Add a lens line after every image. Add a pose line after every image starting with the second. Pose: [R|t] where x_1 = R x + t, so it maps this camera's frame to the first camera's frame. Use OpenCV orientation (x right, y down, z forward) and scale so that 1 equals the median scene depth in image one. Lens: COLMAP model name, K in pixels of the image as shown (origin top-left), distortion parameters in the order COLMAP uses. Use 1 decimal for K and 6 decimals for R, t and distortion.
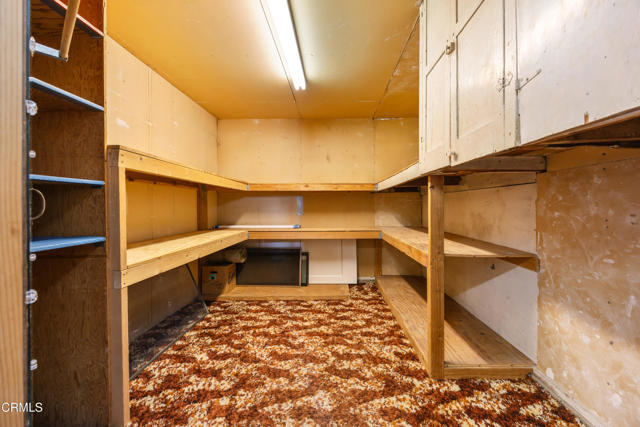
lens RADIAL K [[246.9, 0, 323.2], [0, 246.9, 208.4], [0, 0, 1]] dist [0.000949, -0.000673]
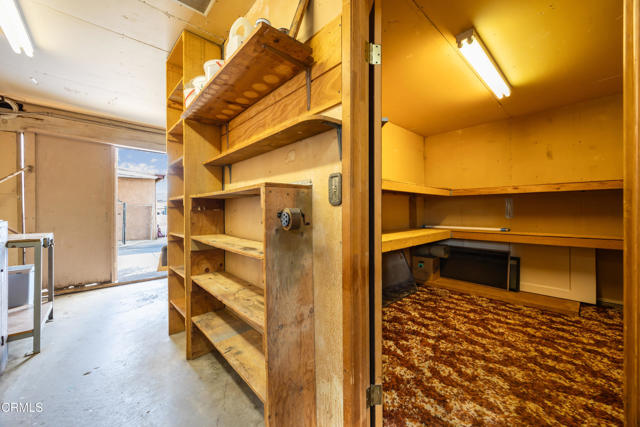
lens RADIAL K [[246.9, 0, 322.6], [0, 246.9, 210.9], [0, 0, 1]] dist [0.000949, -0.000673]
pose [[0.706340, -0.001656, -0.707871, 0.117366], [-0.000907, 0.999994, -0.003245, 0.002836], [0.707872, 0.002934, 0.706335, -0.314066]]
